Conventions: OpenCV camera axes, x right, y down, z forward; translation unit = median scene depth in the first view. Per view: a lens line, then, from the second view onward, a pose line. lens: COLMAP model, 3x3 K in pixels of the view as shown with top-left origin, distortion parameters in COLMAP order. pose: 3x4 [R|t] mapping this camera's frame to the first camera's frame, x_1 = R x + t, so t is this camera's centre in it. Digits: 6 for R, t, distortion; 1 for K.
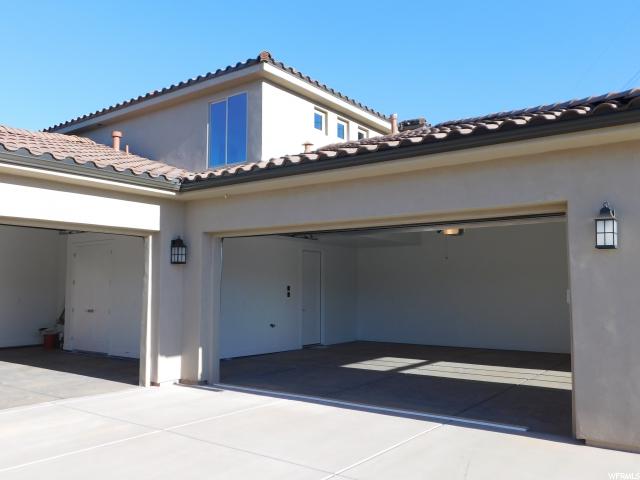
lens RADIAL K [[557.5, 0, 320.0], [0, 557.5, 240.0], [0, 0, 1]] dist [0.004056, 0.001680]
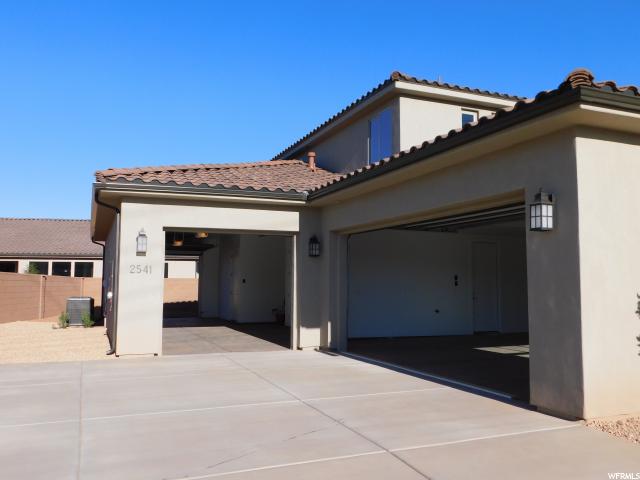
lens RADIAL K [[557.5, 0, 320.0], [0, 557.5, 240.0], [0, 0, 1]] dist [0.004056, 0.001680]
pose [[0.855559, -0.038828, -0.516248, 0.421178], [0.041807, 0.999109, -0.005860, 0.012987], [0.516015, -0.016570, 0.856419, -0.091795]]
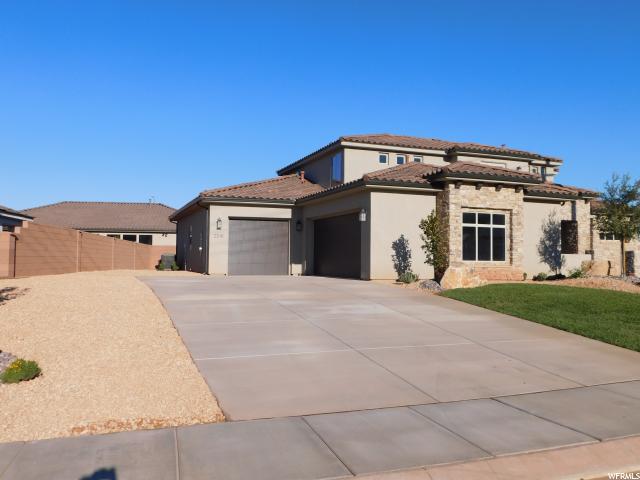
lens RADIAL K [[557.5, 0, 320.0], [0, 557.5, 240.0], [0, 0, 1]] dist [0.004056, 0.001680]
pose [[0.841078, -0.014348, -0.540723, 1.270485], [0.041128, 0.998451, 0.037480, -0.005967], [0.539348, -0.053762, 0.840365, -1.186288]]
